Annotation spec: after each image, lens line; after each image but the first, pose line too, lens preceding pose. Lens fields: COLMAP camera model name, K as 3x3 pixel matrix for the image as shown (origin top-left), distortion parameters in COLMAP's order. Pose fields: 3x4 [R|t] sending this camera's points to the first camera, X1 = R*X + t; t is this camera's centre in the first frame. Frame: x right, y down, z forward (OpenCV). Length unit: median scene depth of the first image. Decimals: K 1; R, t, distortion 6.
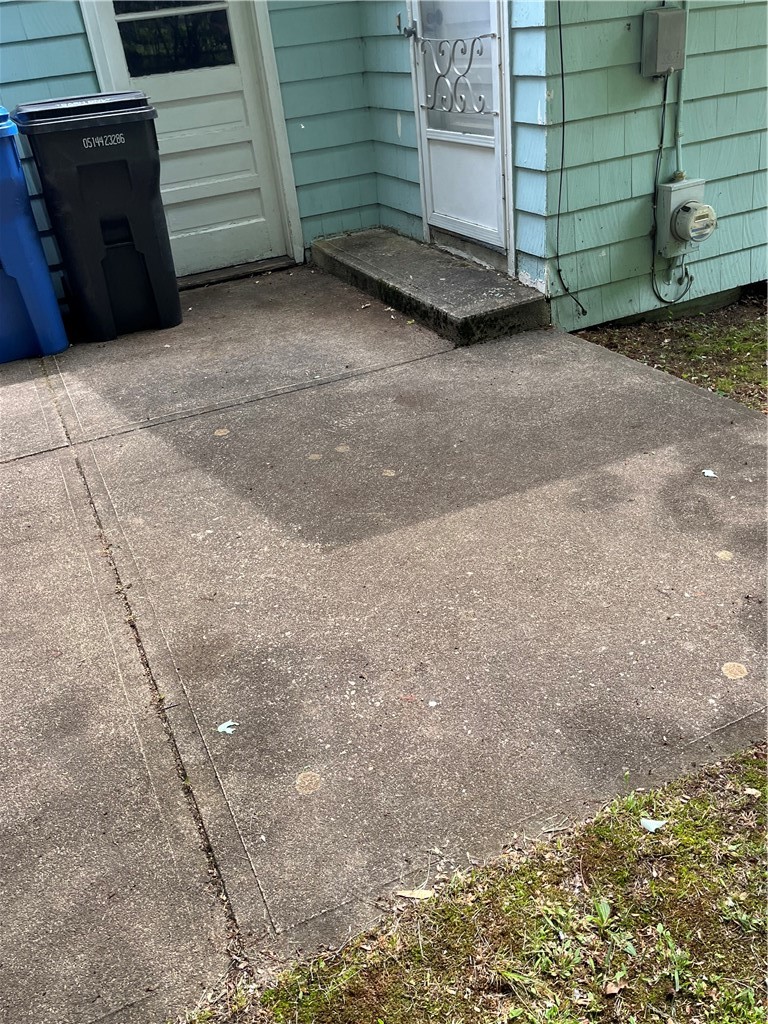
lens RADIAL K [[844.0, 0, 384.5], [0, 844.0, 513.4], [0, 0, 1]] dist [0.041862, -0.057398]
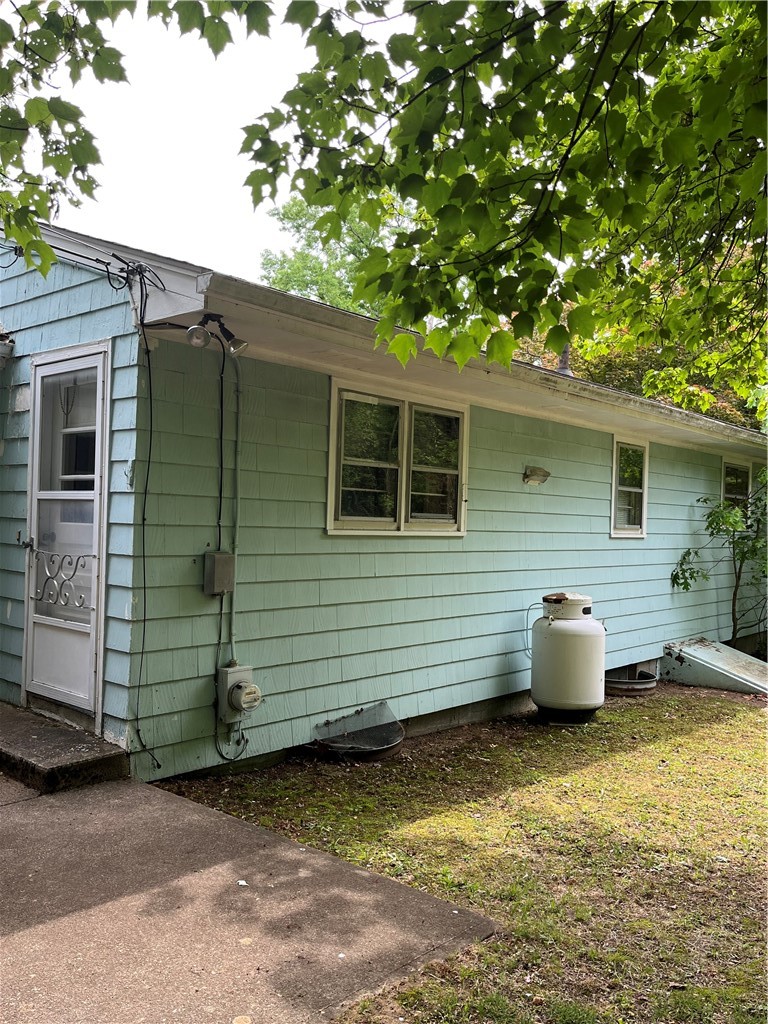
lens RADIAL K [[844.0, 0, 387.6], [0, 844.0, 515.3], [0, 0, 1]] dist [0.041862, -0.057398]
pose [[0.902396, 0.130906, 0.410543, -0.011570], [0.103195, 0.859363, -0.500845, 0.096048], [-0.418369, 0.494326, 0.761977, -0.232943]]
